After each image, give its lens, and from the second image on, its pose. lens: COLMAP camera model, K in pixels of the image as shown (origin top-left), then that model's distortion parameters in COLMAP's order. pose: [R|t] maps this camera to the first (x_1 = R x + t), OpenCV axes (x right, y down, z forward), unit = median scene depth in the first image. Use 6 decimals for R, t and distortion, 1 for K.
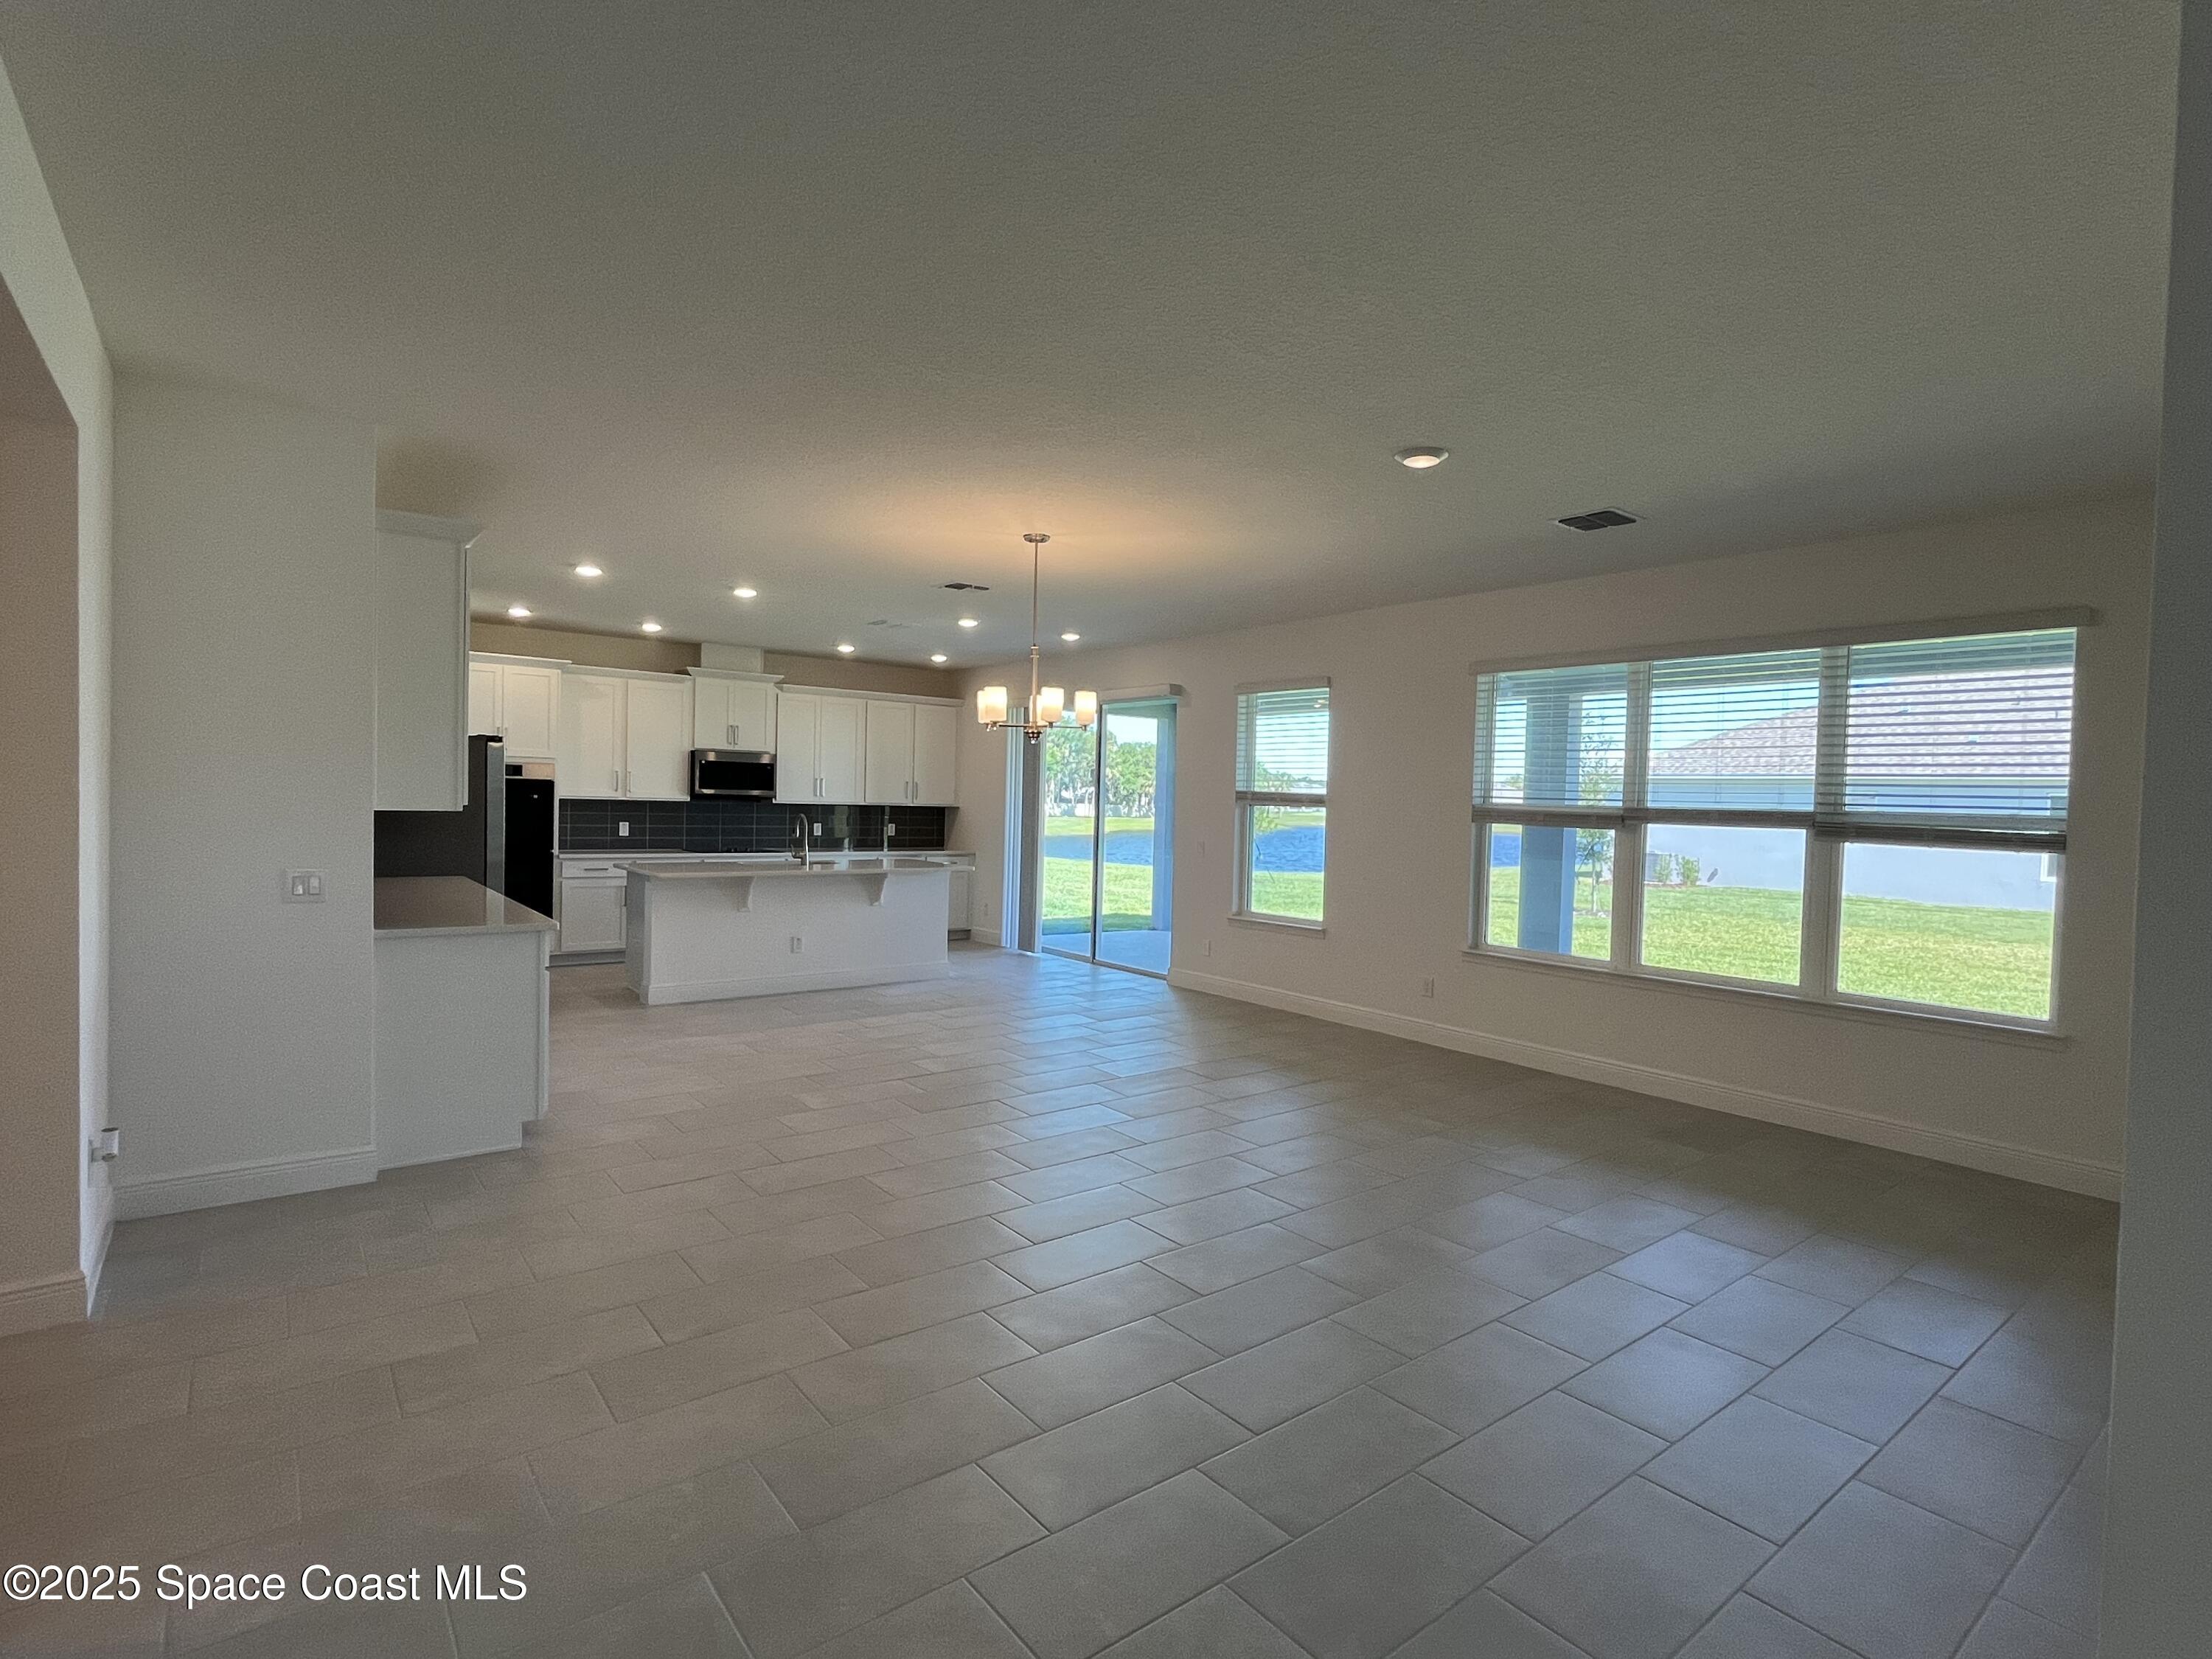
lens RADIAL K [[1088.7, 0, 1097.8], [0, 1088.7, 830.1], [0, 0, 1]] dist [-0.000398, -0.002294]
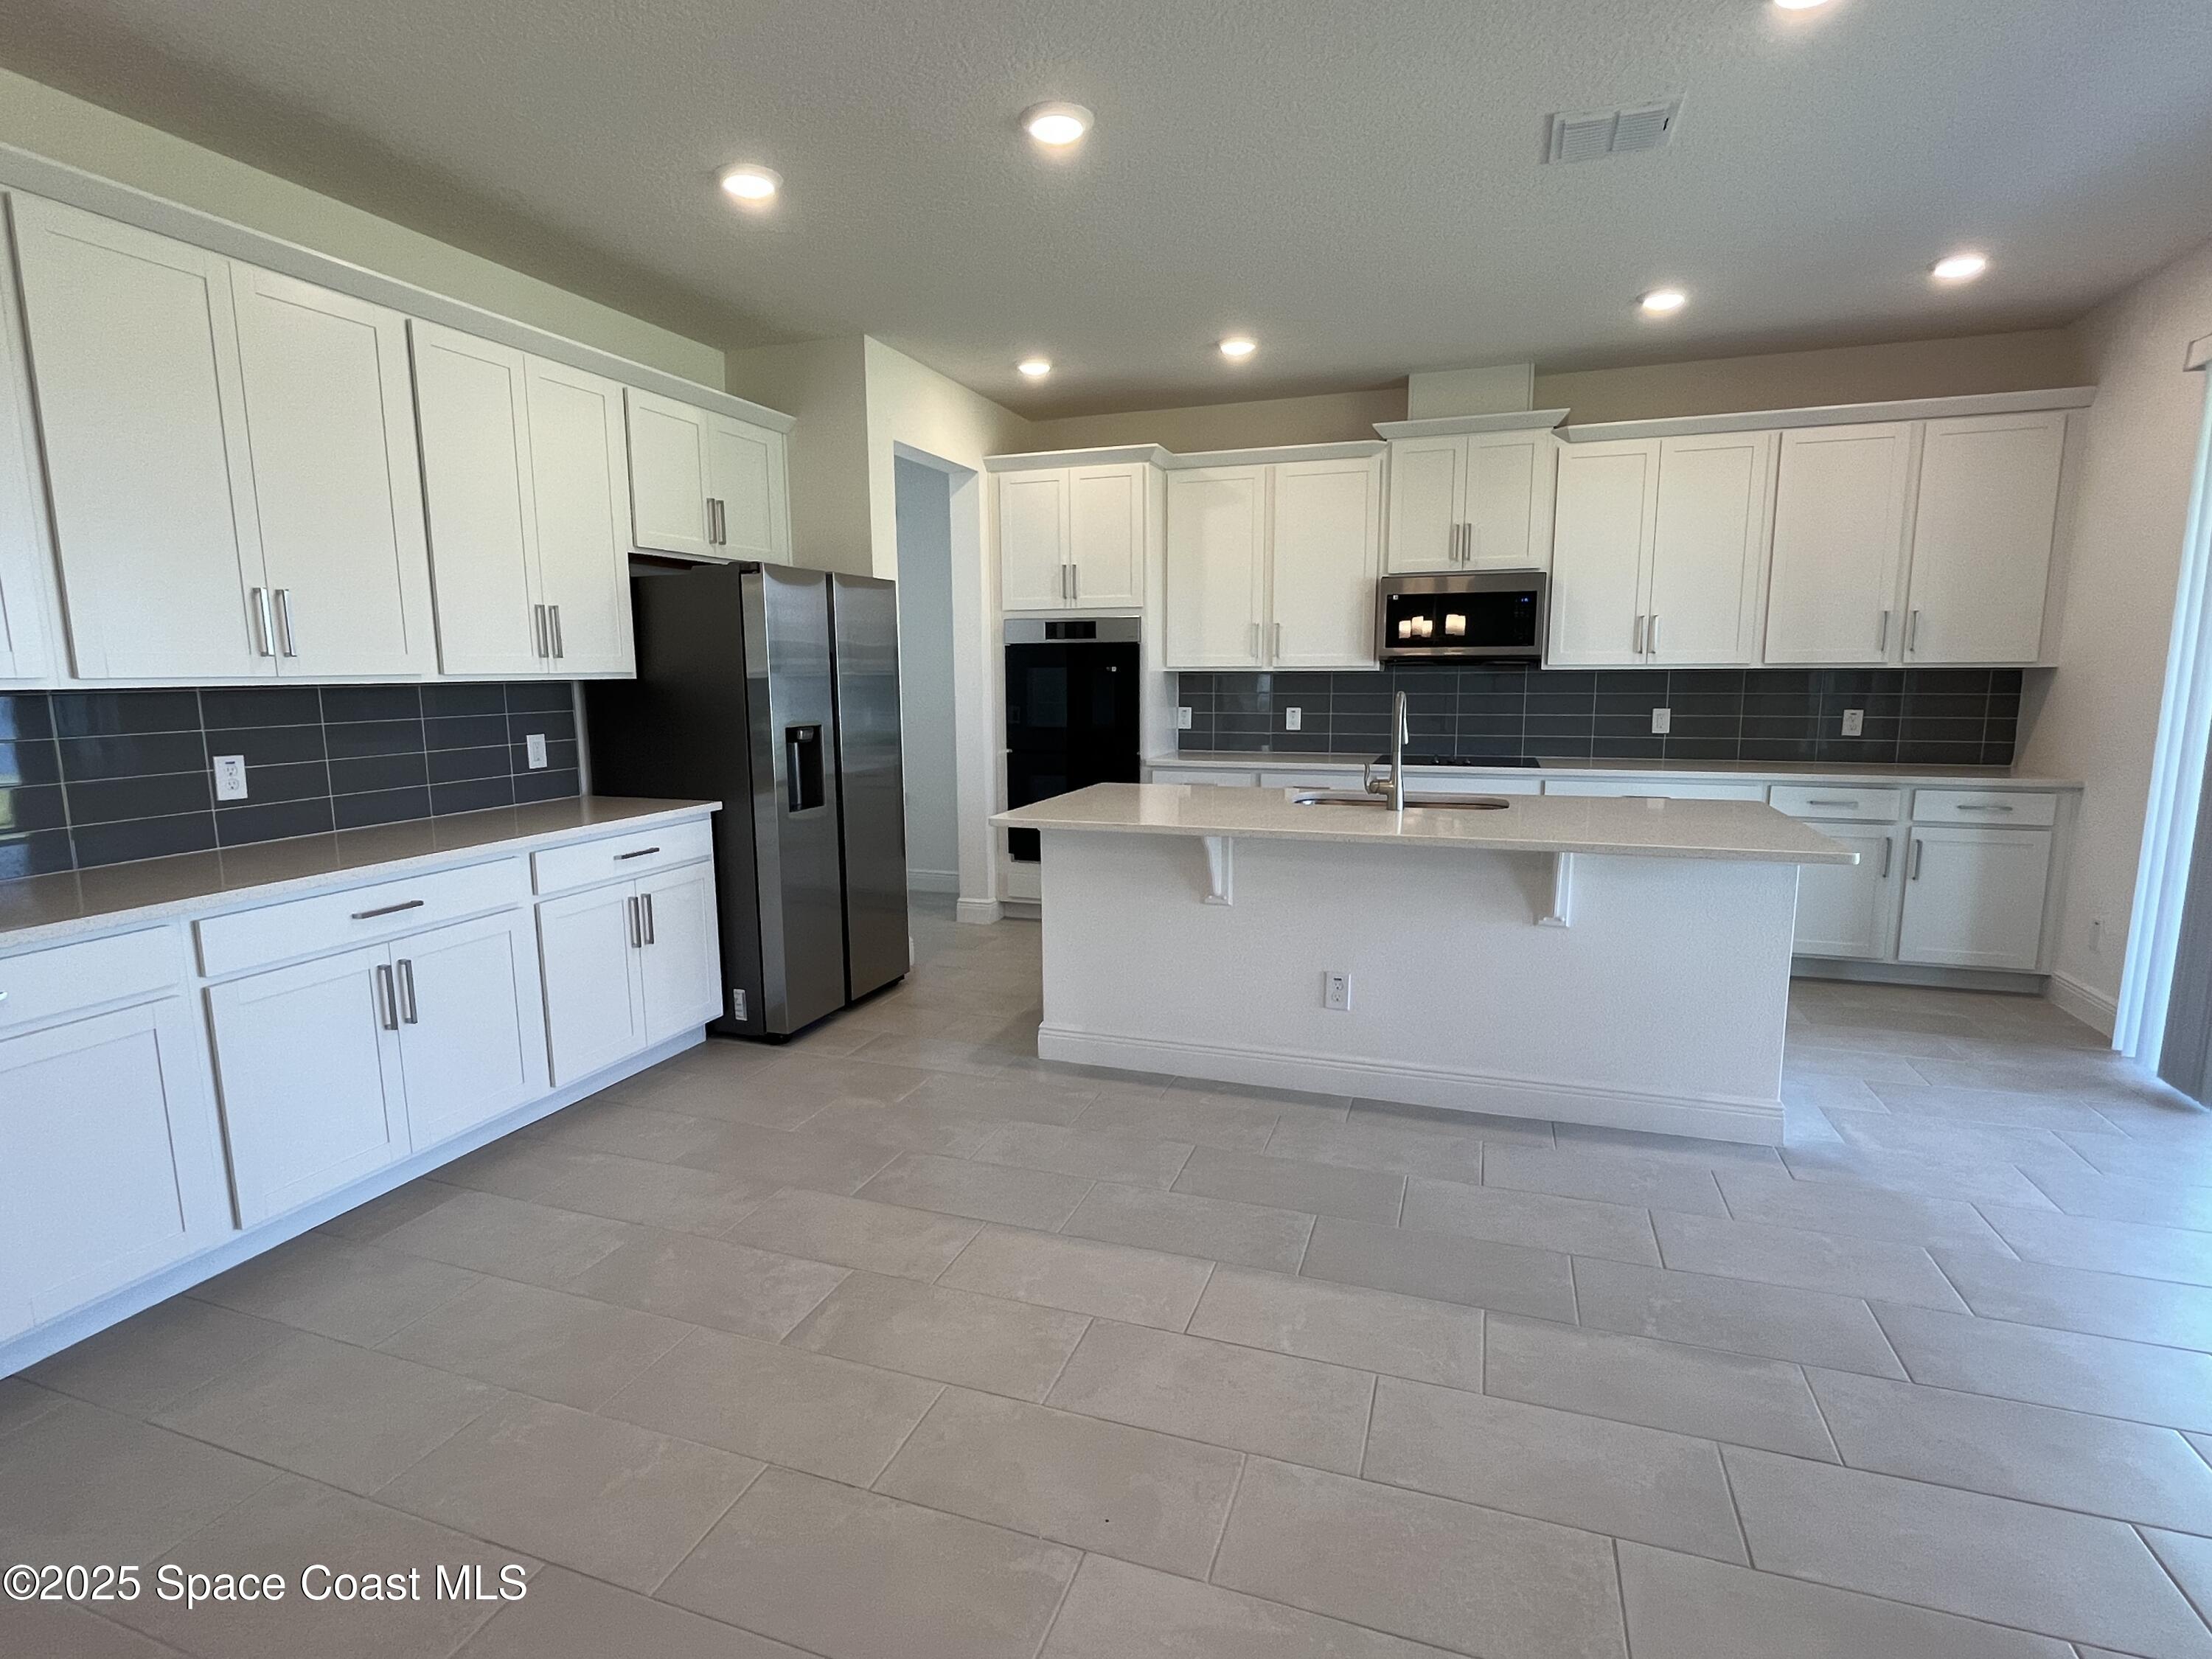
lens RADIAL K [[1088.7, 0, 1097.8], [0, 1088.7, 830.1], [0, 0, 1]] dist [-0.000398, -0.002294]
pose [[0.537249, 0.093549, -0.838220, 0.027912], [-0.001176, 0.993912, 0.110171, -0.006059], [0.843423, -0.058204, 0.534088, 0.557208]]
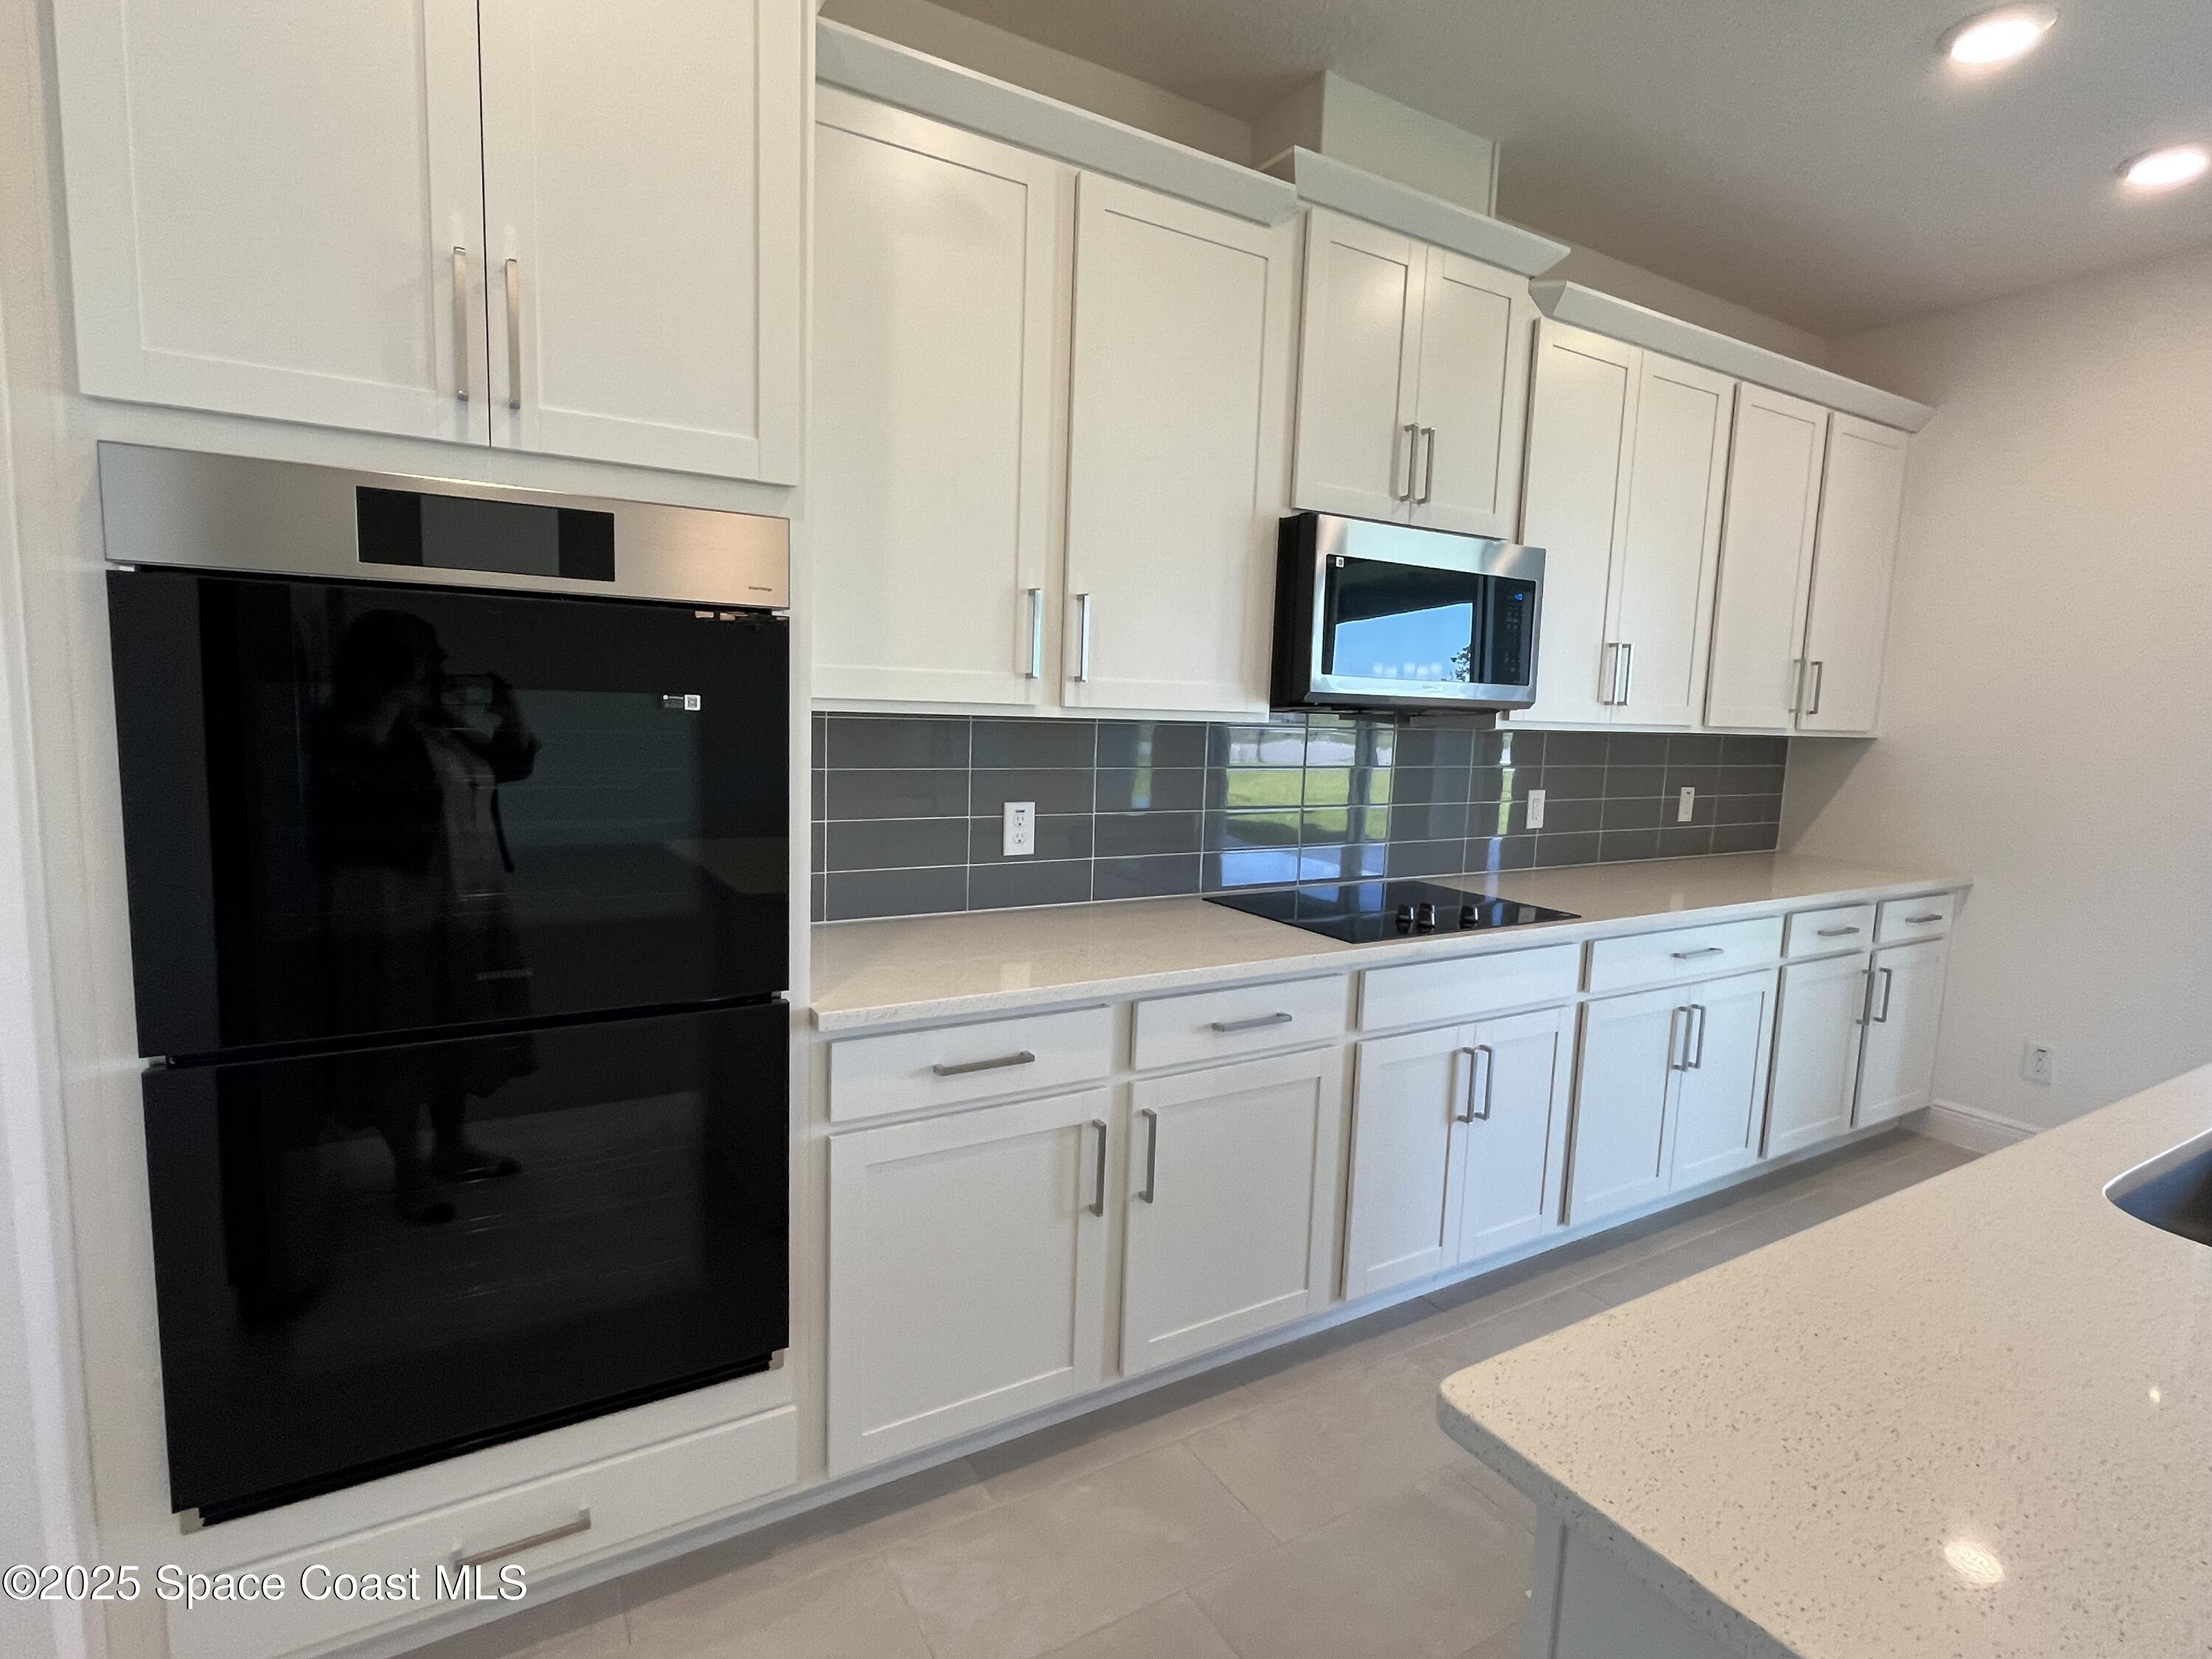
lens RADIAL K [[1088.7, 0, 1097.8], [0, 1088.7, 830.1], [0, 0, 1]] dist [-0.000398, -0.002294]
pose [[0.992326, 0.020725, -0.121899, -0.374796], [-0.009988, 0.996067, 0.088037, -0.023100], [0.123244, -0.086144, 0.988630, 0.725654]]
